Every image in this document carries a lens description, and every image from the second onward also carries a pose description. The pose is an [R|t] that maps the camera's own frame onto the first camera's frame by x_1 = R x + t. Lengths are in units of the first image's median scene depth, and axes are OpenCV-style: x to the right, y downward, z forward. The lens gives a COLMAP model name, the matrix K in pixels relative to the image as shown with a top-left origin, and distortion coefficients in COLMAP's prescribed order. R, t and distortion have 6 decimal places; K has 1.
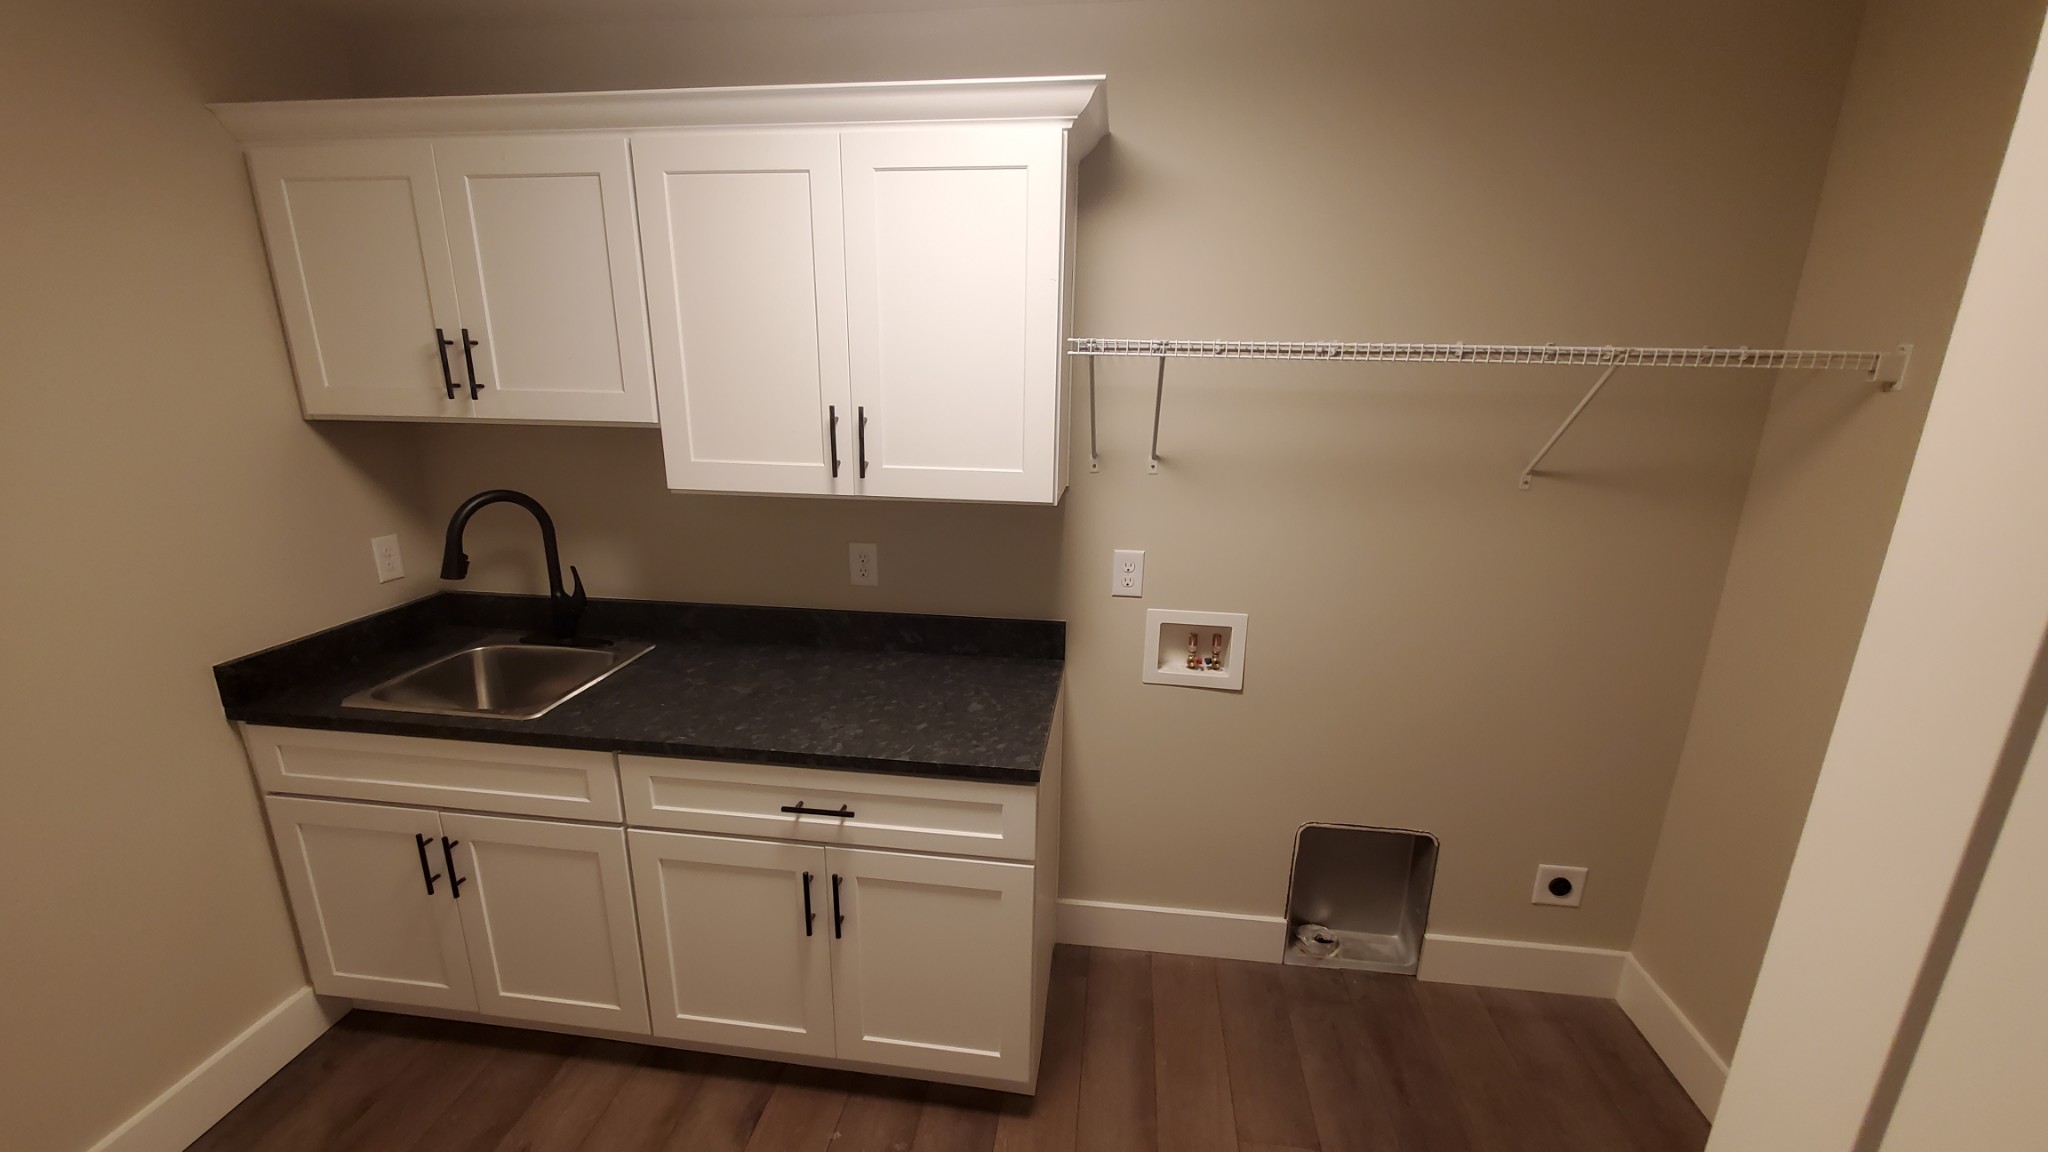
lens RADIAL K [[767.5, 0, 1018.8], [0, 767.5, 568.3], [0, 0, 1]] dist [-0.007932, -0.000136]
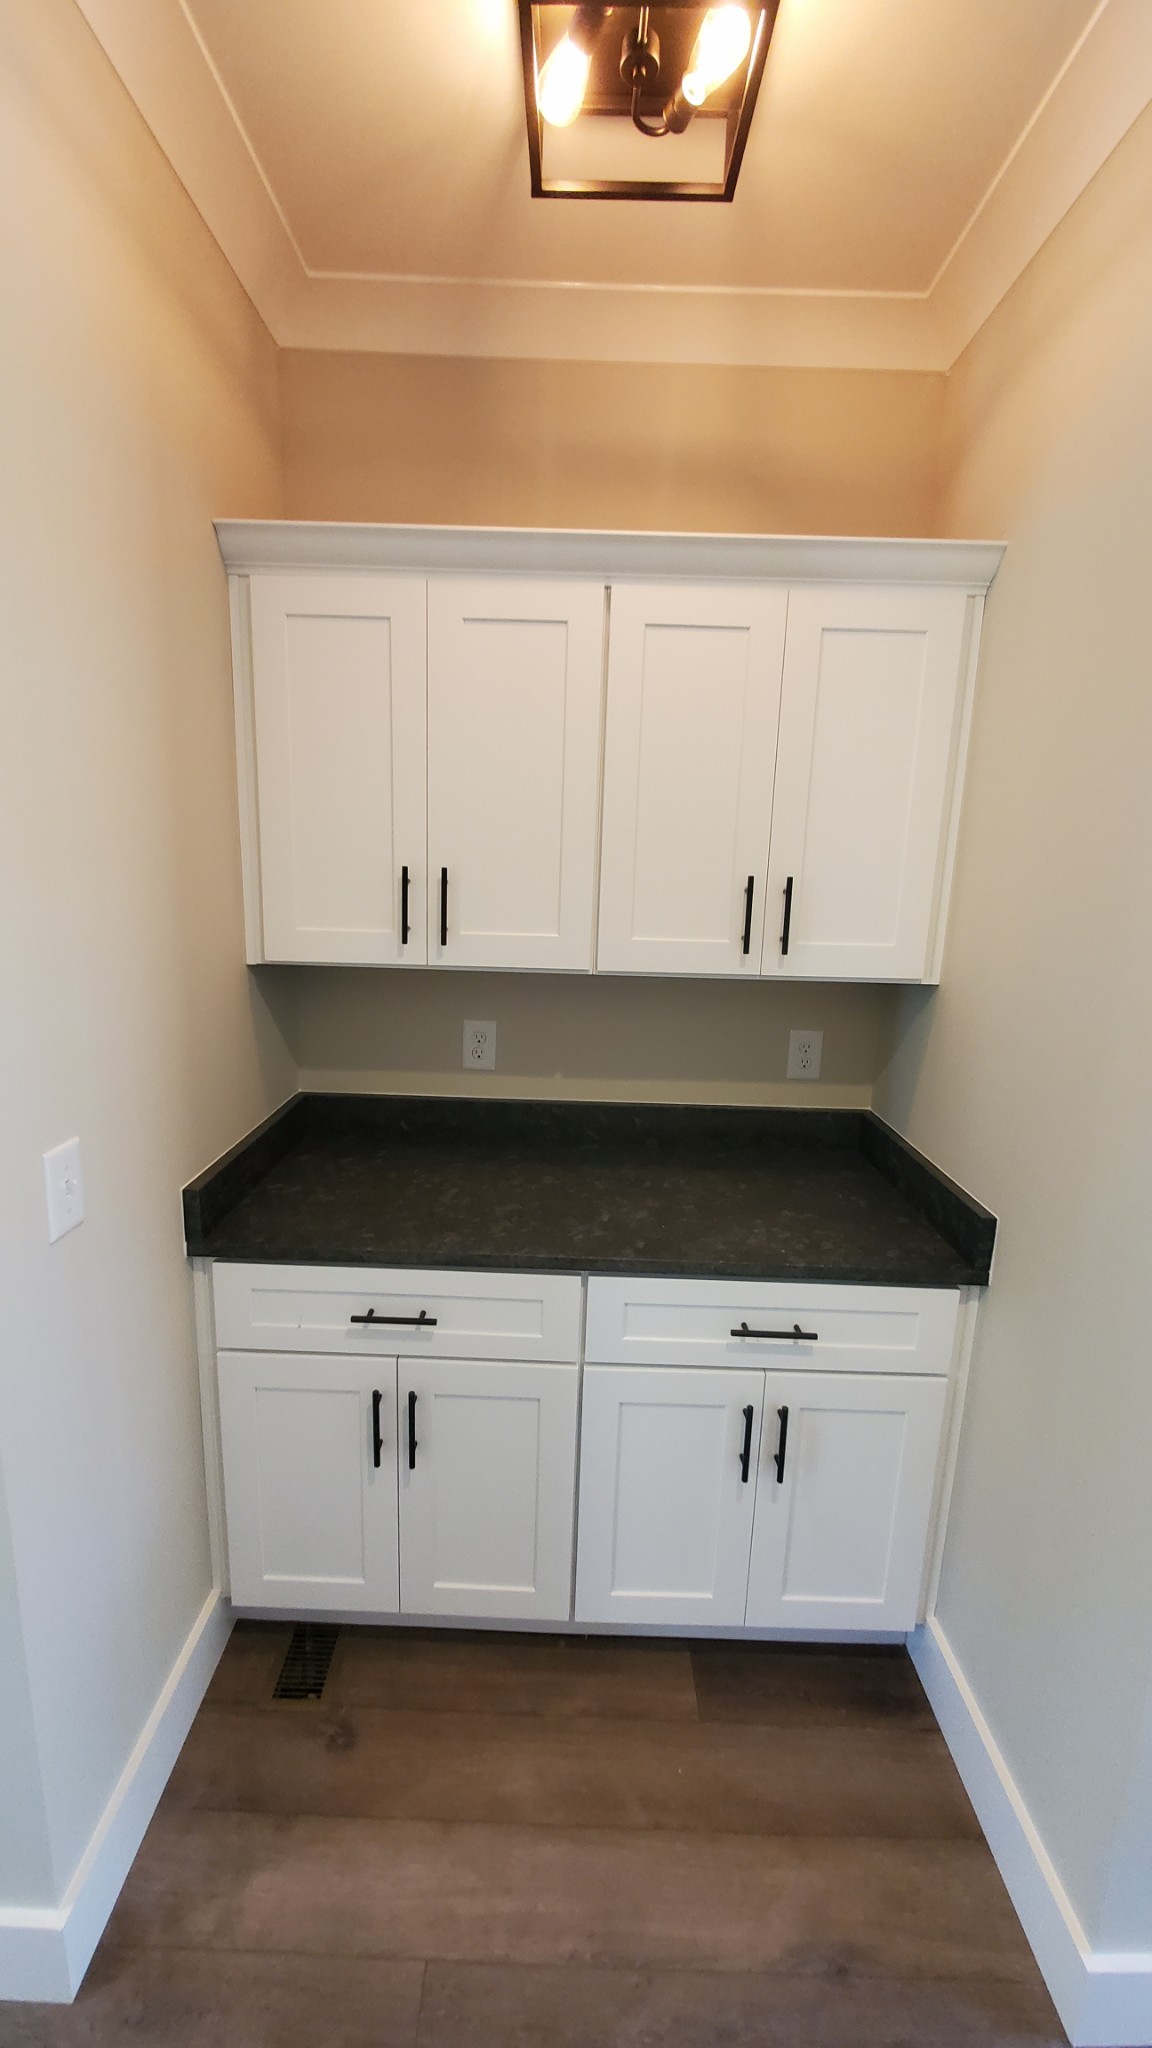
lens RADIAL K [[813.7, 0, 545.8], [0, 813.7, 974.3], [0, 0, 1]] dist [-0.003458, -0.001142]
pose [[0.994123, 0.000432, 0.108260, -0.190573], [0.007721, 0.997163, -0.074880, -0.007620], [-0.107985, 0.075276, 0.991299, 0.023045]]
